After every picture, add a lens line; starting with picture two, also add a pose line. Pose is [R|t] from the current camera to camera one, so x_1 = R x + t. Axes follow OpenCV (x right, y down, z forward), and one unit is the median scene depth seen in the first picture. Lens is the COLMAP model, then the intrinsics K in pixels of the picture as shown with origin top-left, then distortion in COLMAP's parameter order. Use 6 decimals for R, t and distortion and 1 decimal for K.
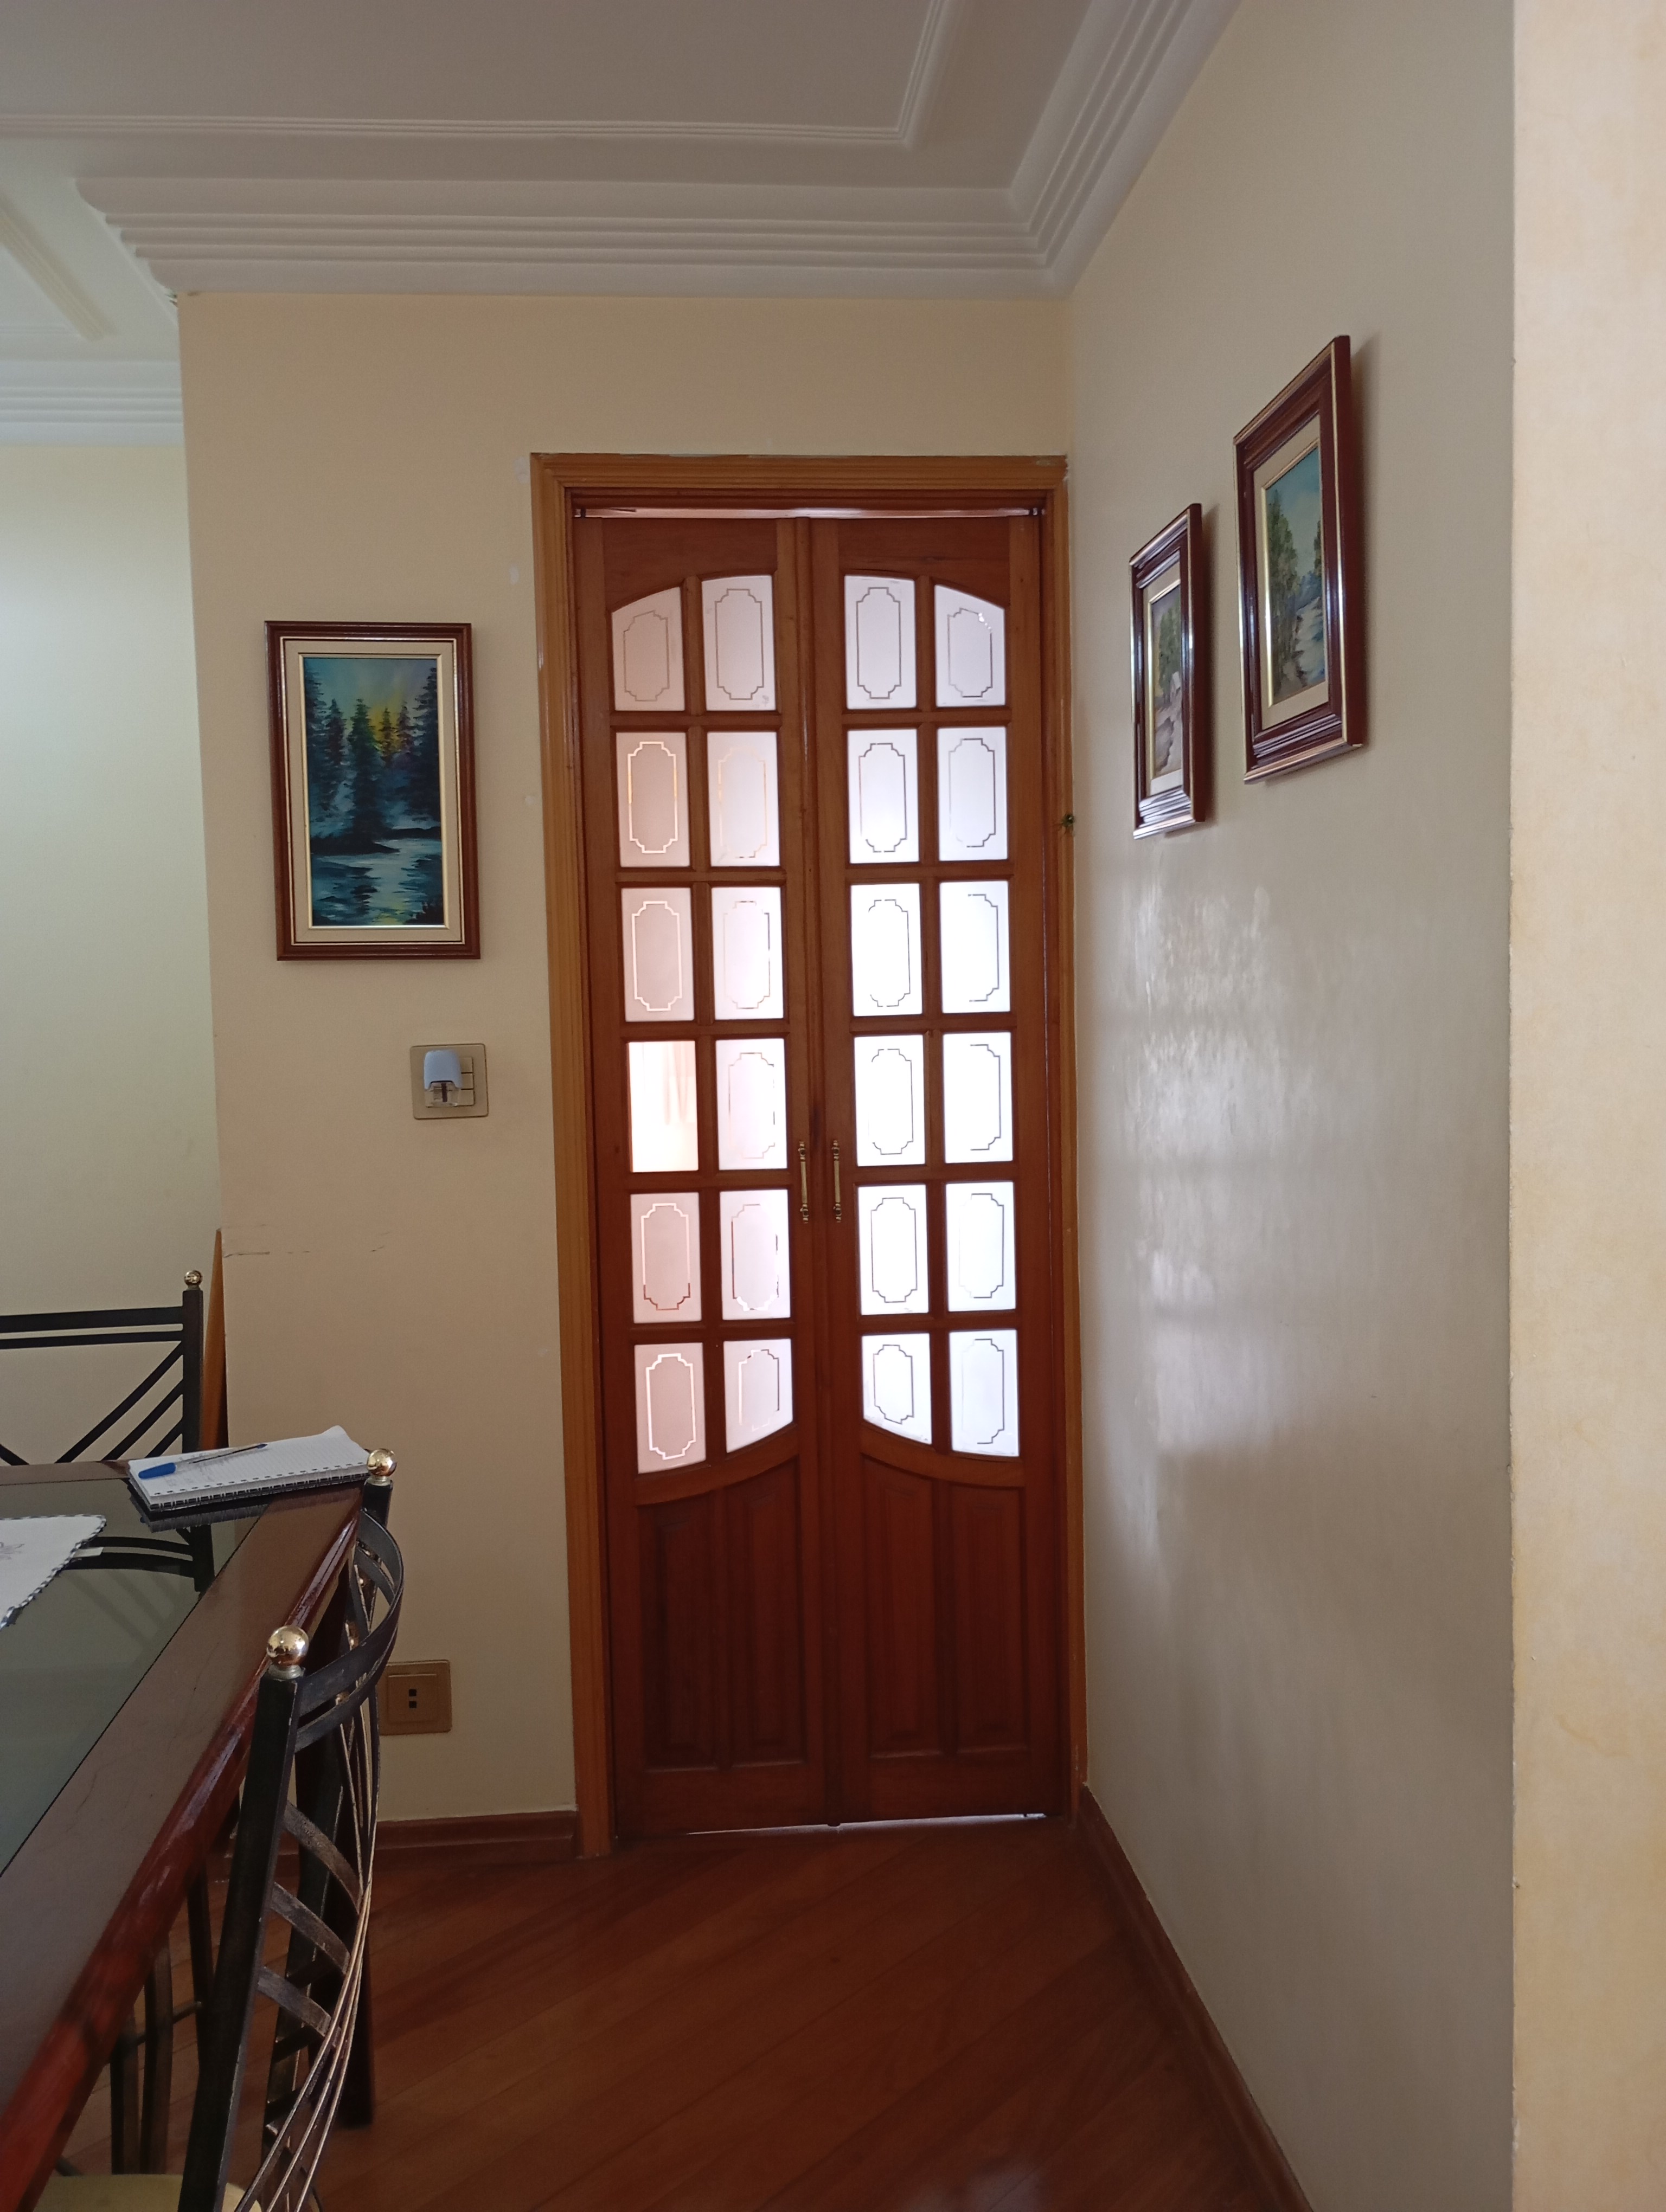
lens RADIAL K [[1861.7, 0, 835.6], [0, 1861.7, 1093.6], [0, 0, 1]] dist [0.030877, -0.010341]
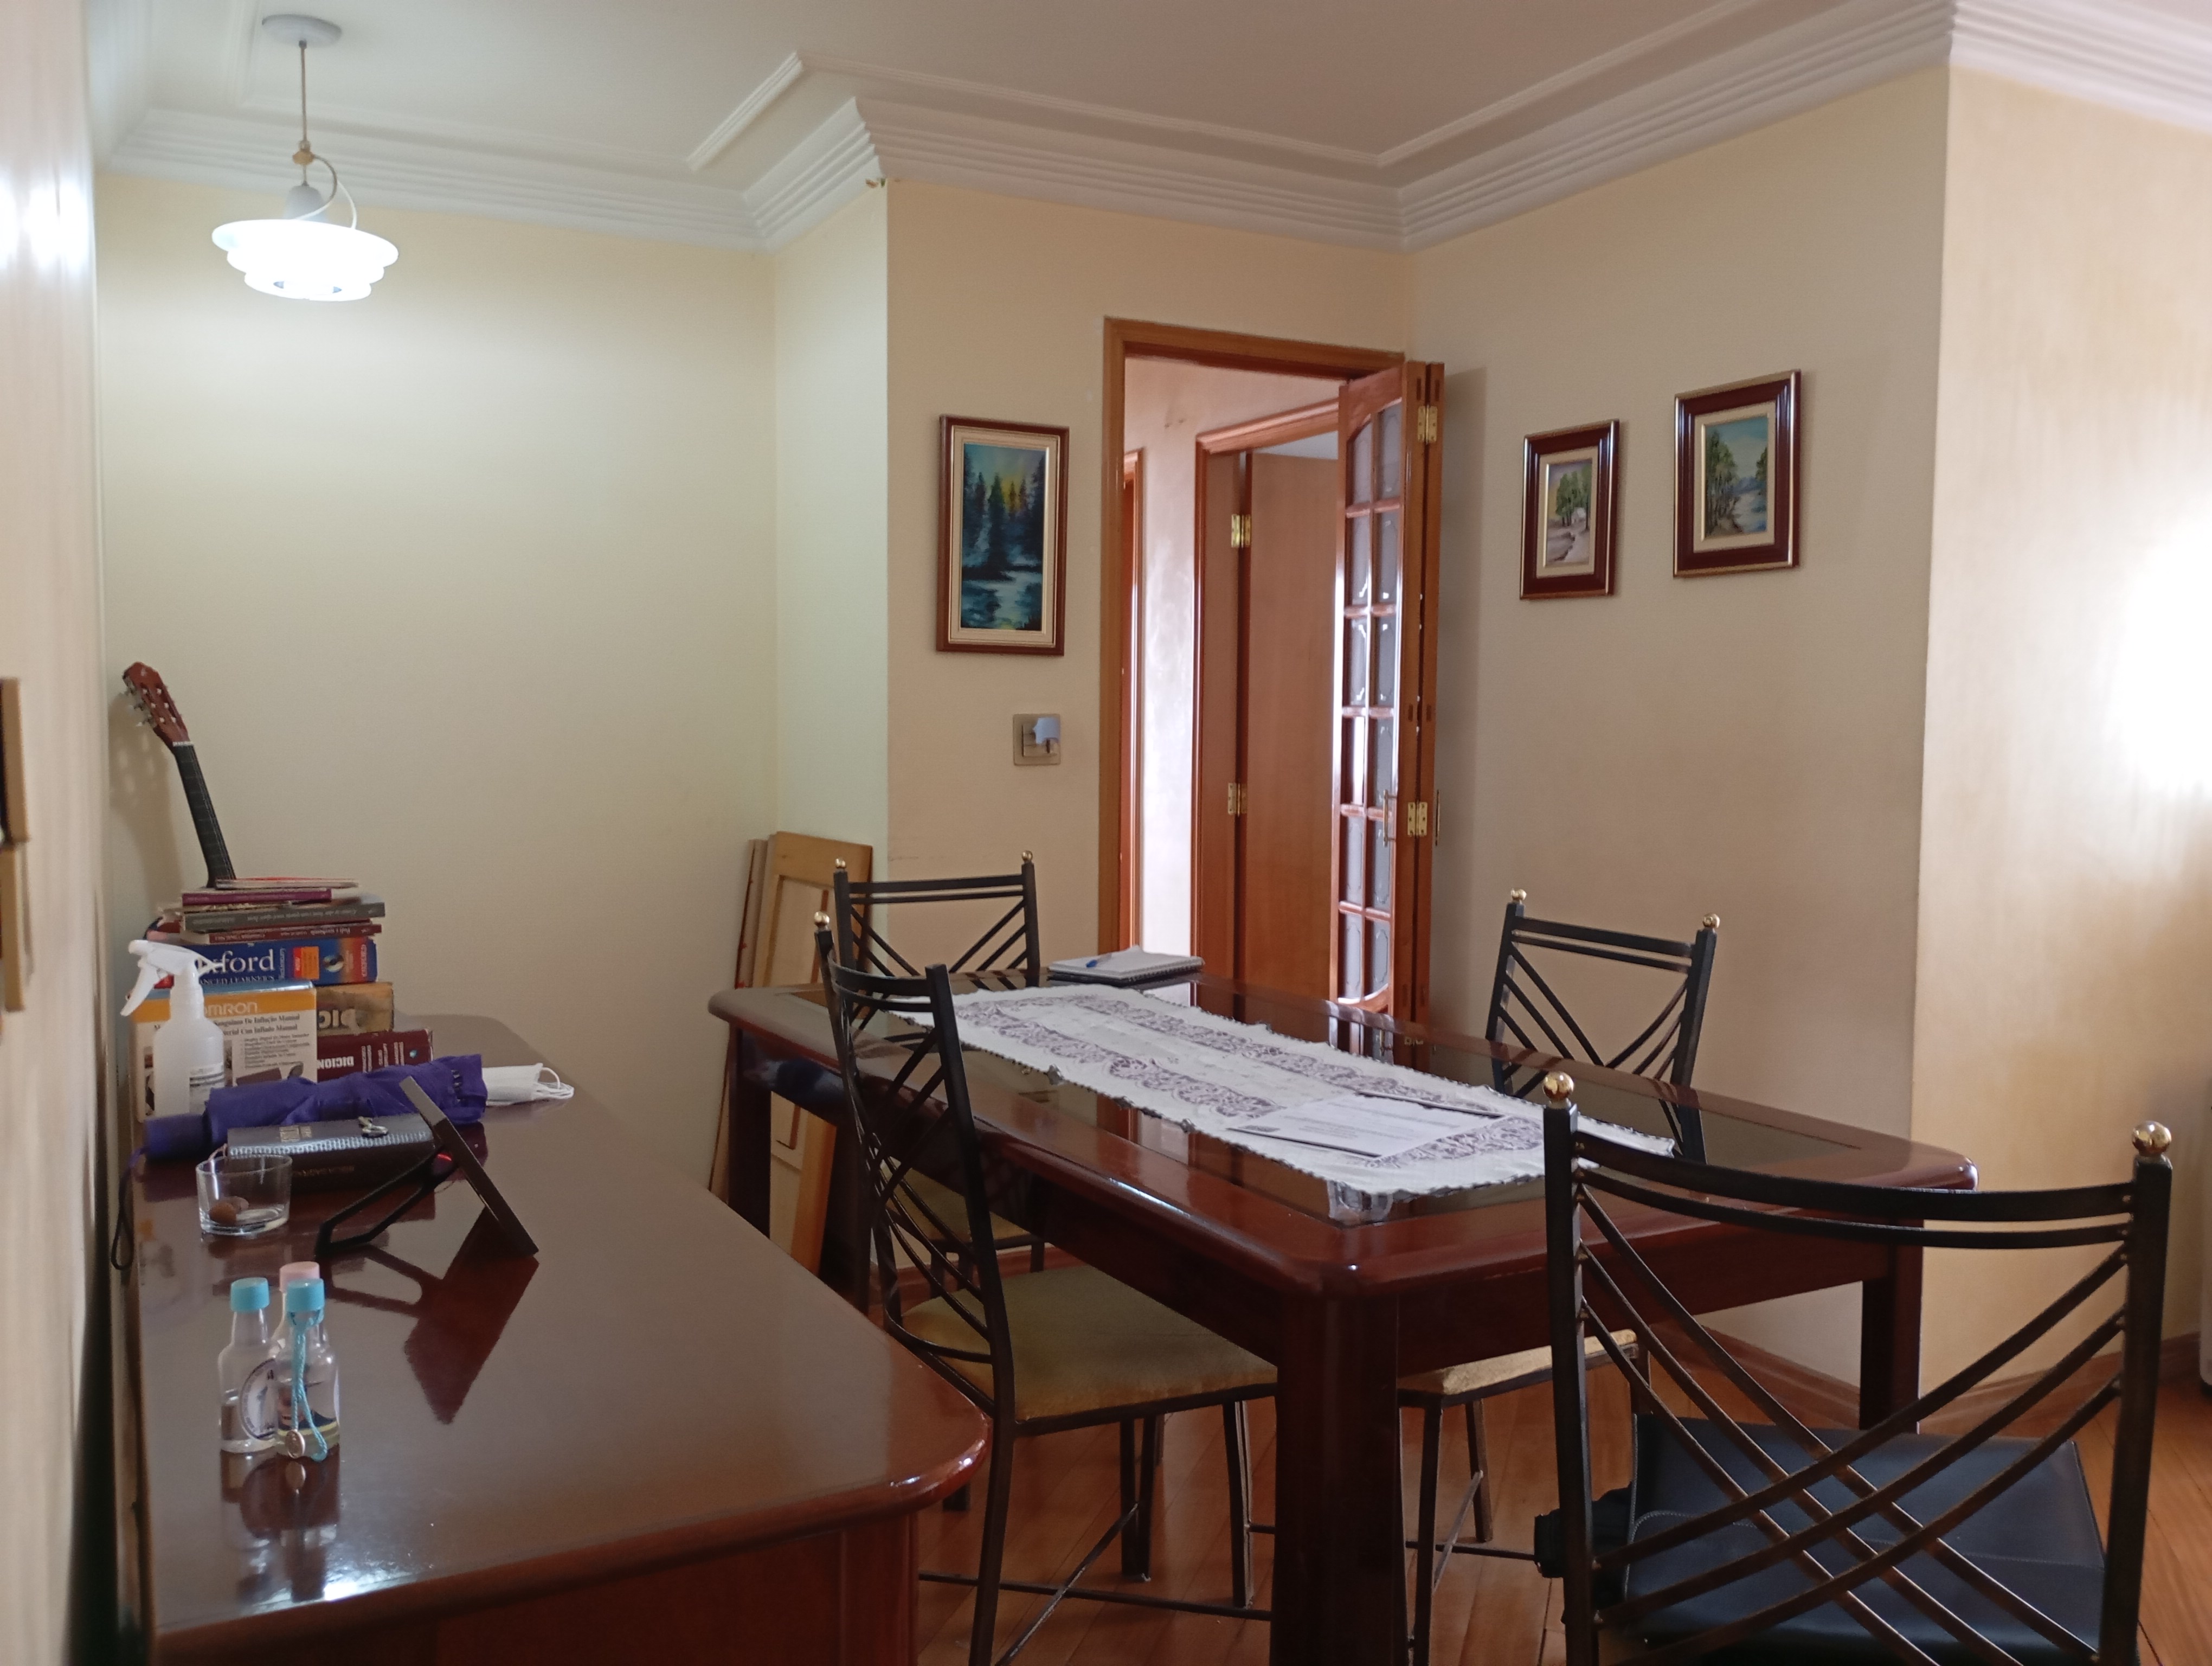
lens RADIAL K [[1861.7, 0, 1101.0], [0, 1861.7, 836.0], [0, 0, 1]] dist [0.030877, -0.010341]
pose [[0.918386, 0.002753, 0.395676, -0.748200], [-0.004156, 0.999988, 0.002690, 0.065017], [-0.395664, -0.004115, 0.918386, -0.357136]]
